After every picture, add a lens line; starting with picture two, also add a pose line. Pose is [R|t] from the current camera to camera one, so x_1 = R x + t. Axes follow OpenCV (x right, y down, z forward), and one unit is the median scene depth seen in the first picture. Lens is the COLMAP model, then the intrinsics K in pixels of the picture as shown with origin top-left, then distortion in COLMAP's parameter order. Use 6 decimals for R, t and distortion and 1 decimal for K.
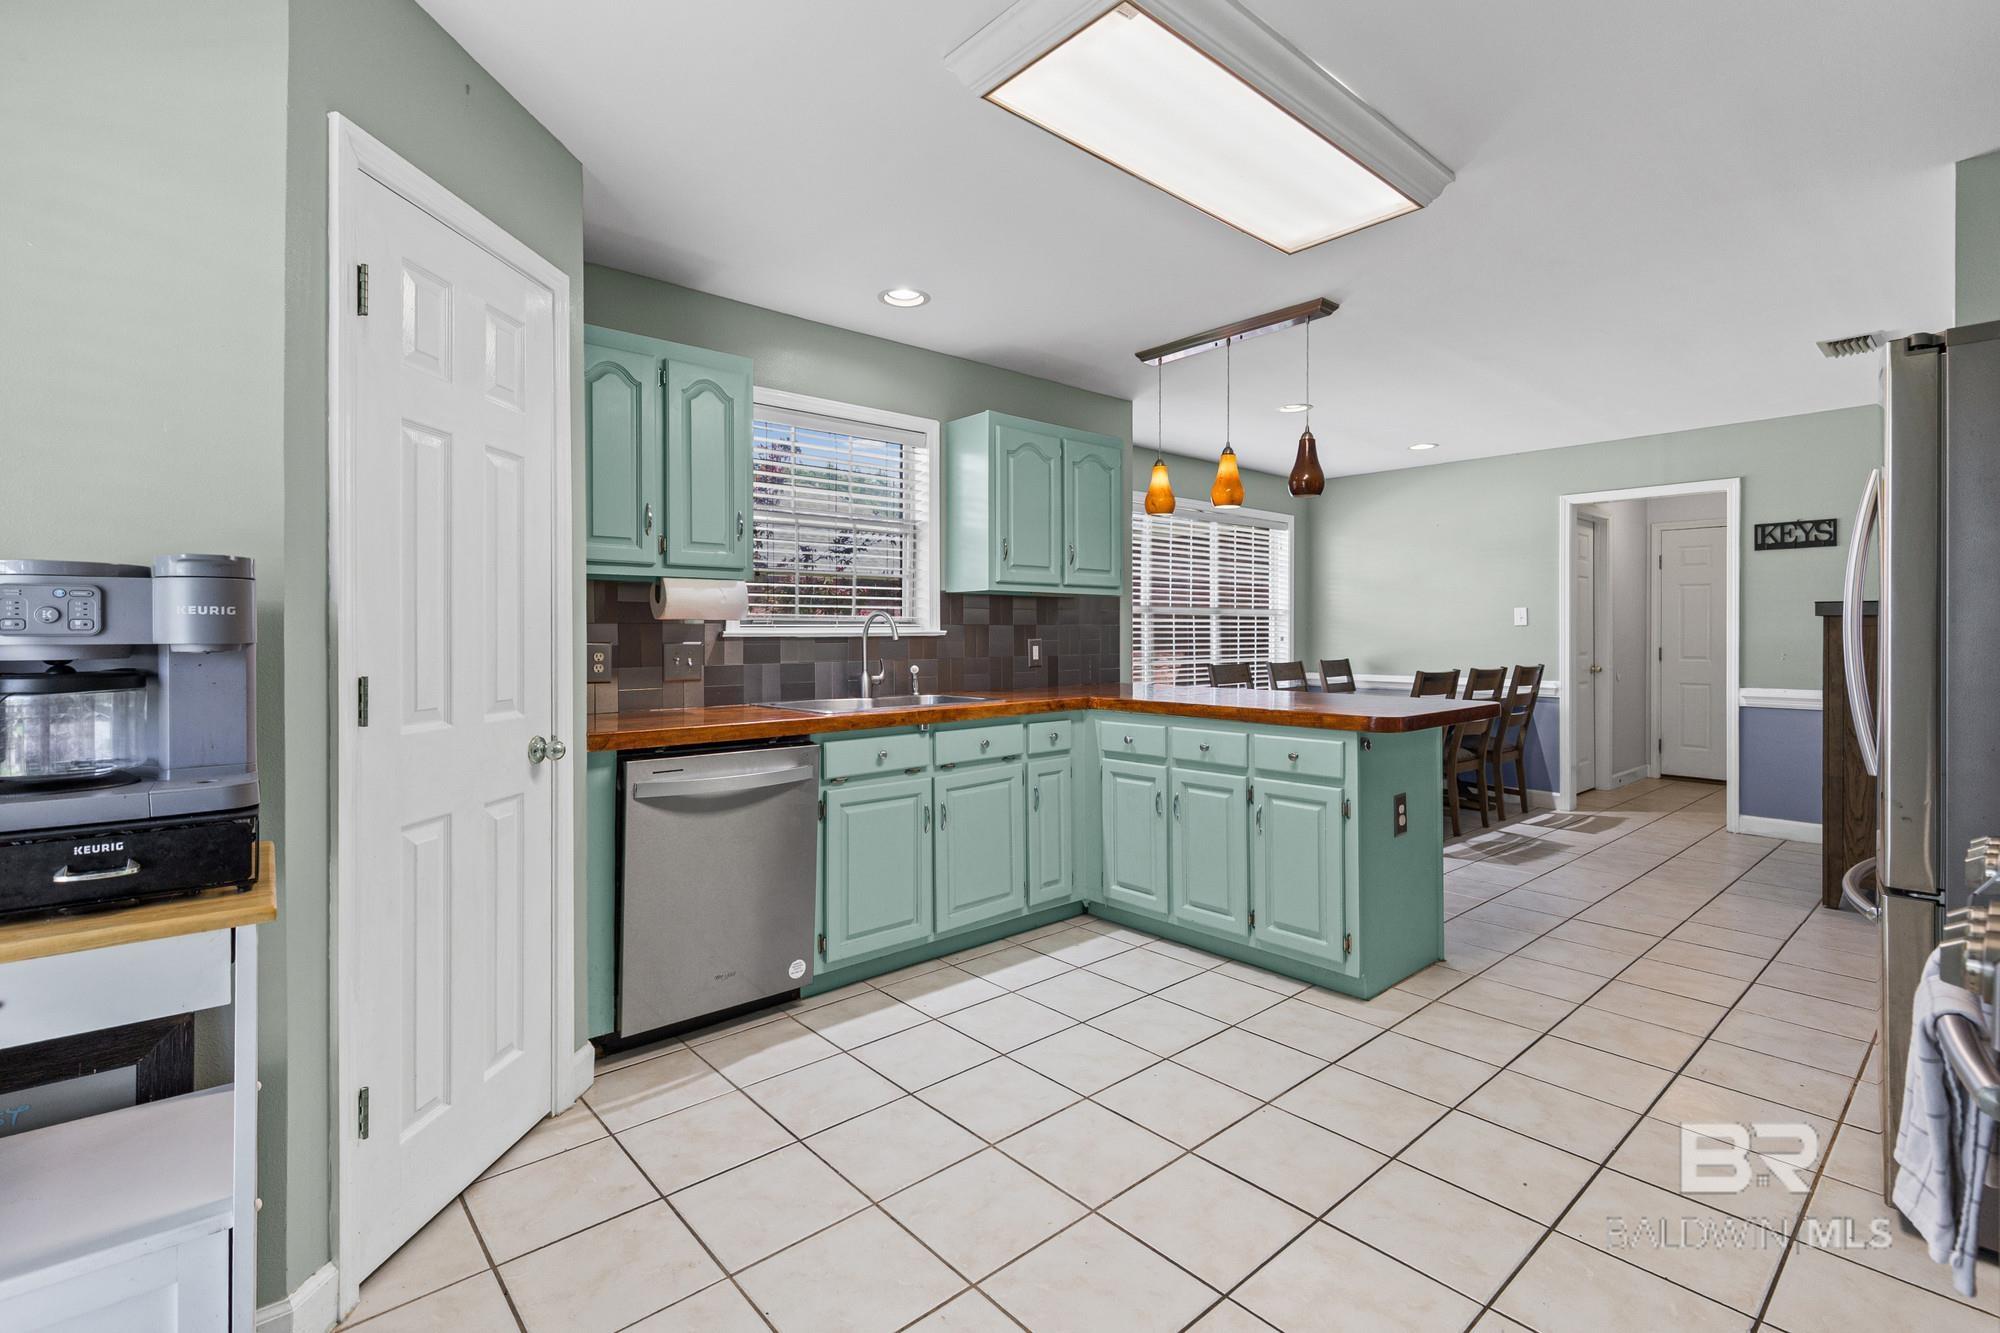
lens RADIAL K [[913.6, 0, 1001.5], [0, 913.6, 637.9], [0, 0, 1]] dist [0.002585, -0.000090]
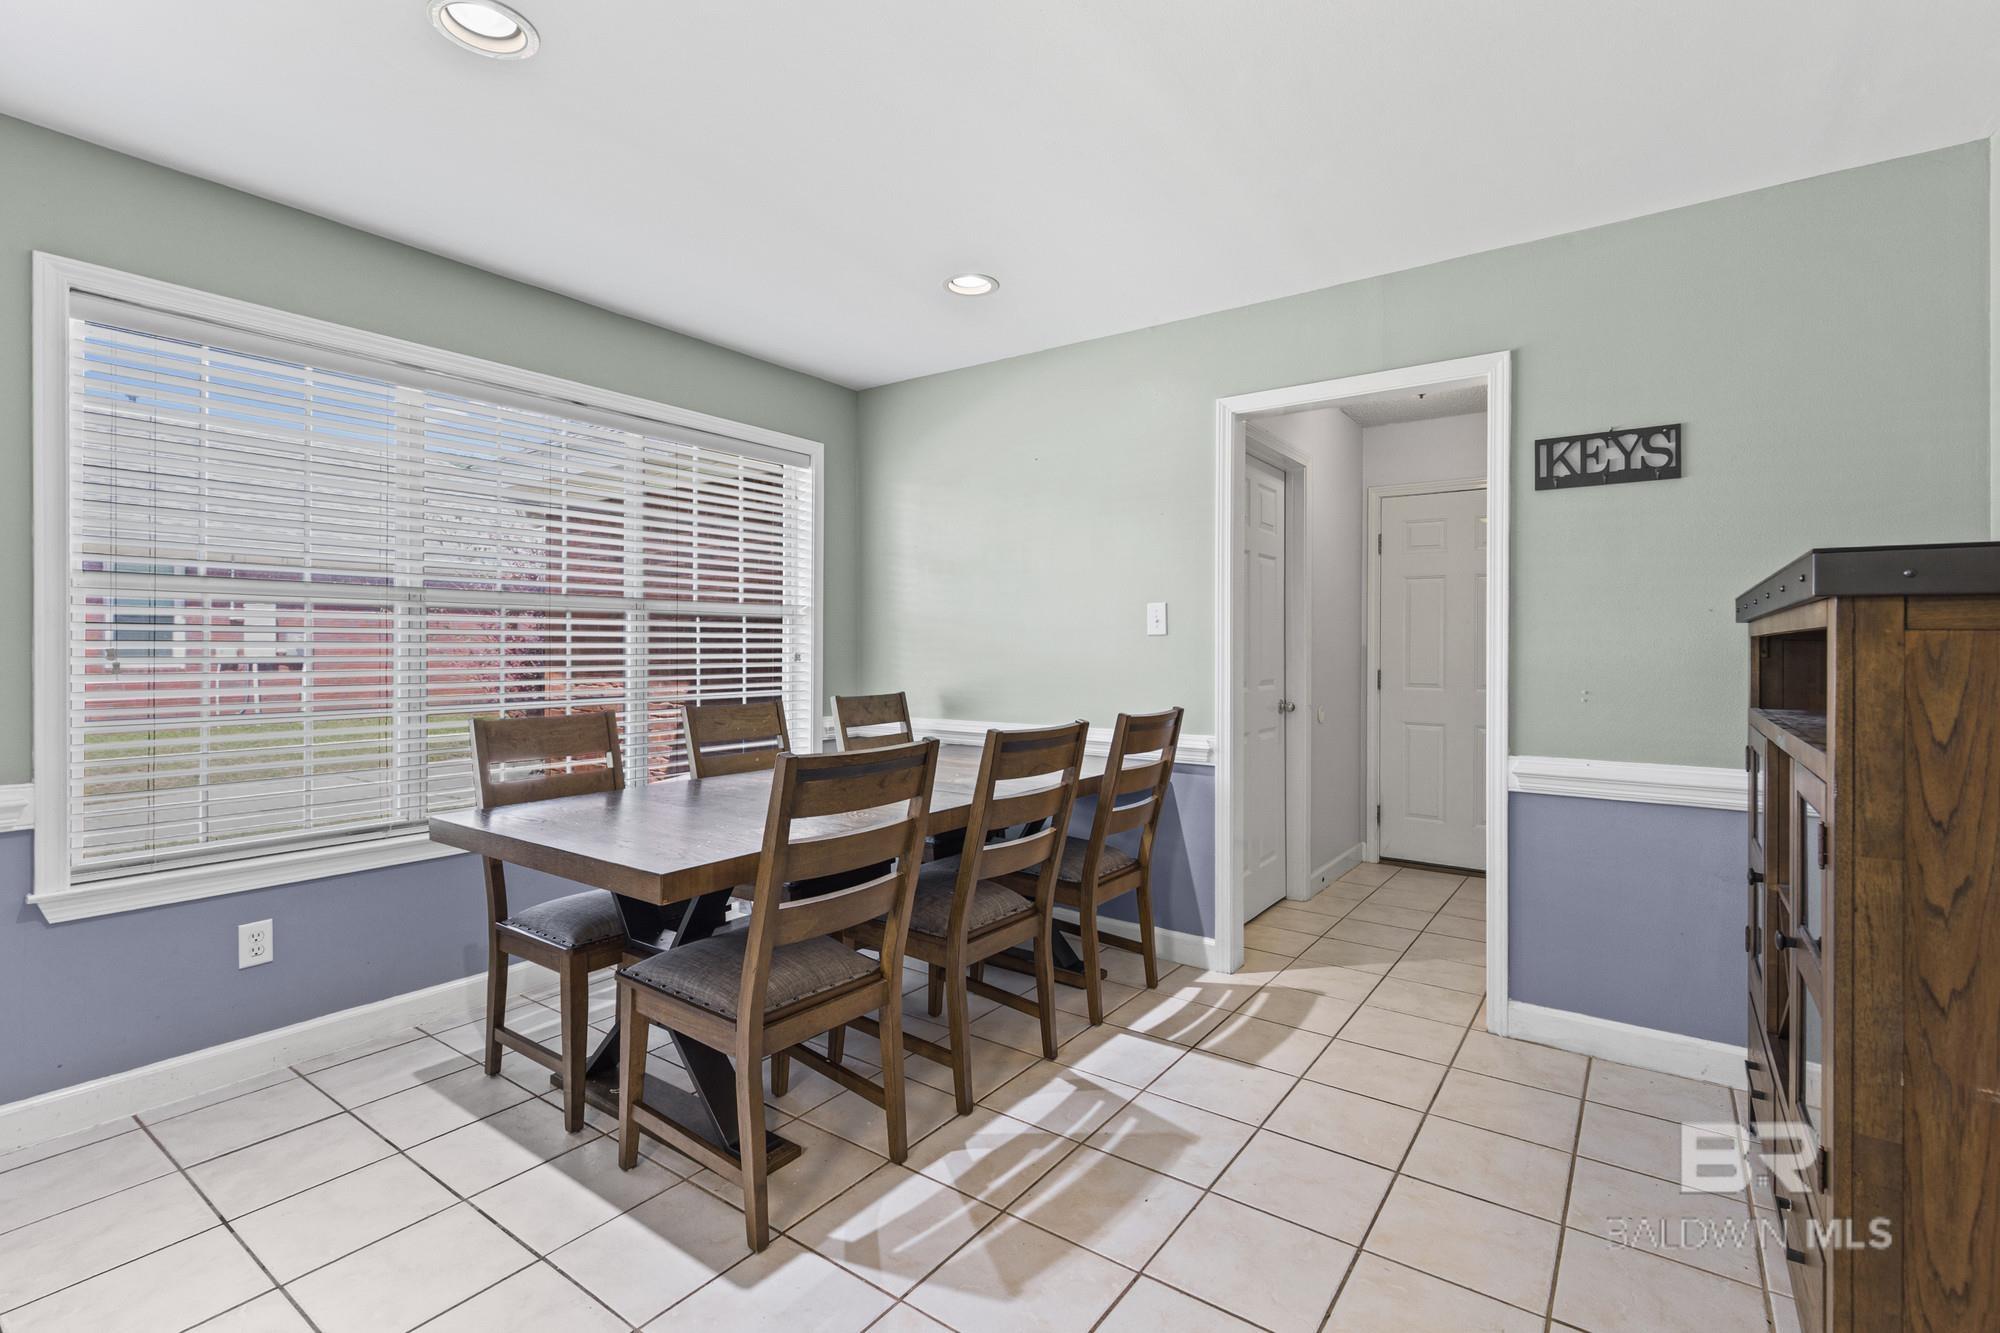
lens RADIAL K [[913.6, 0, 997.8], [0, 913.6, 648.4], [0, 0, 1]] dist [0.002585, -0.000090]
pose [[0.975328, 0.001596, 0.220756, 0.386167], [-0.001532, 0.999999, -0.000461, -0.004936], [-0.220757, 0.000112, 0.975329, 0.526599]]
